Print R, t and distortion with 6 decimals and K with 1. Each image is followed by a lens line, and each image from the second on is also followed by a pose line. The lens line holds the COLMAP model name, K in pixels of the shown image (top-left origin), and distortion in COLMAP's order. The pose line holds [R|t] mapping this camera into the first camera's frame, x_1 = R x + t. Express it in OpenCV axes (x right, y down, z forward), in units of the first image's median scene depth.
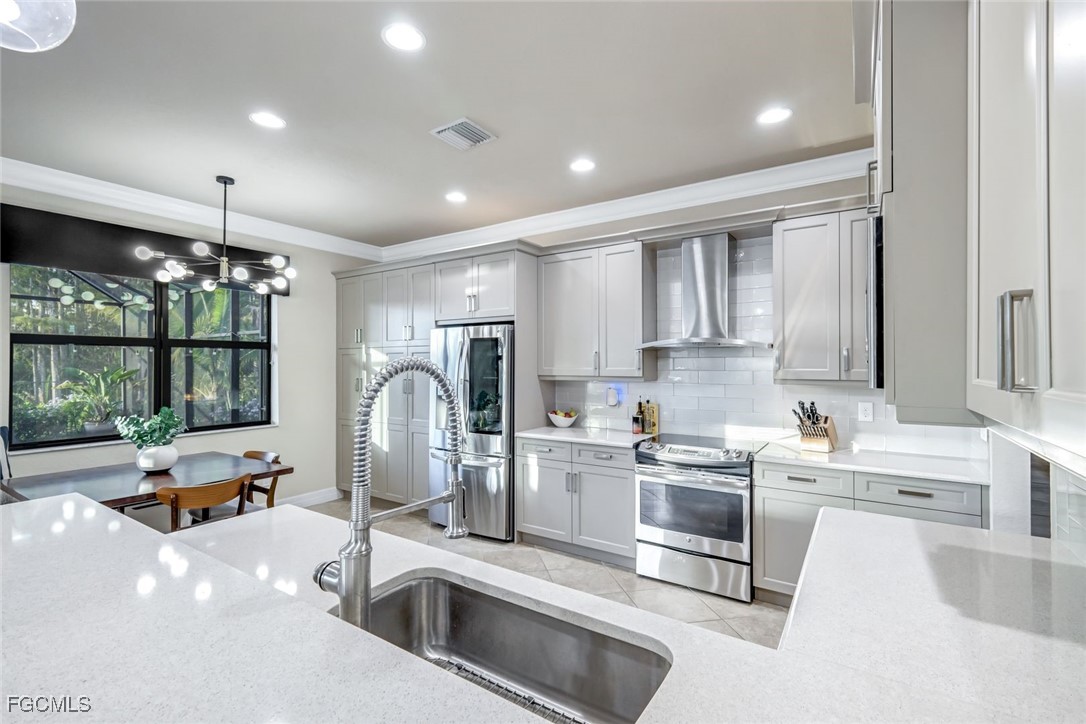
lens RADIAL K [[481.8, 0, 539.8], [0, 481.8, 362.1], [0, 0, 1]] dist [0.003464, -0.000035]
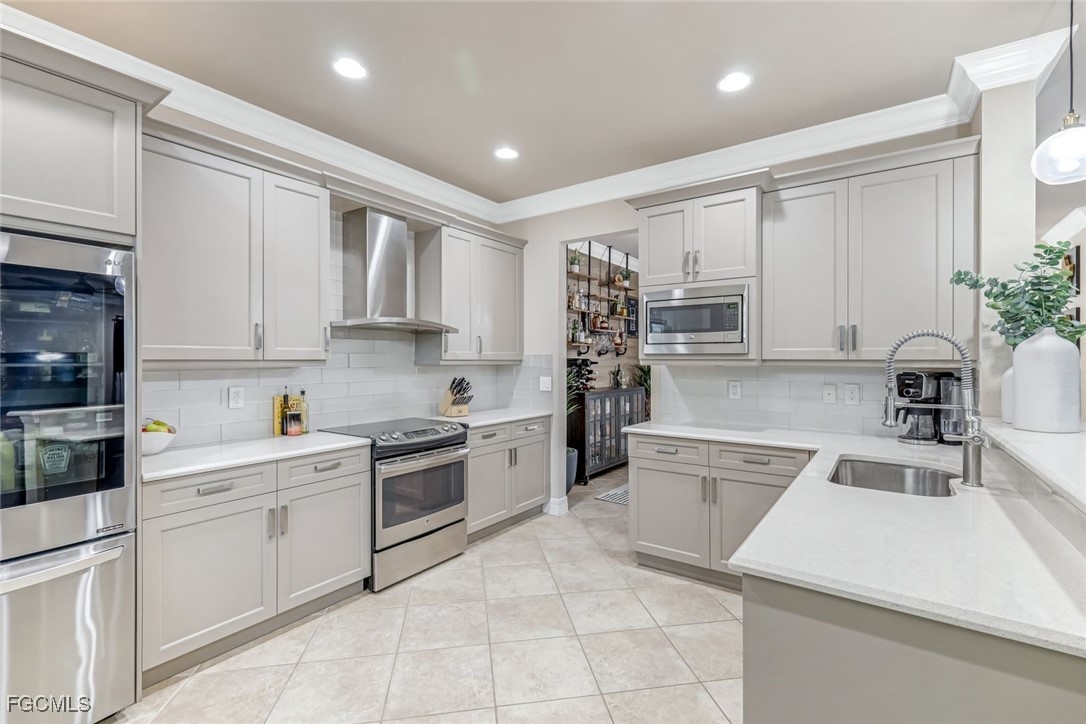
lens RADIAL K [[481.8, 0, 544.9], [0, 481.8, 358.5], [0, 0, 1]] dist [0.003464, -0.000035]
pose [[0.023383, 0.004371, 0.999717, -0.587236], [-0.005788, 0.999974, -0.004237, 0.030006], [-0.999710, -0.005688, 0.023407, 0.631451]]
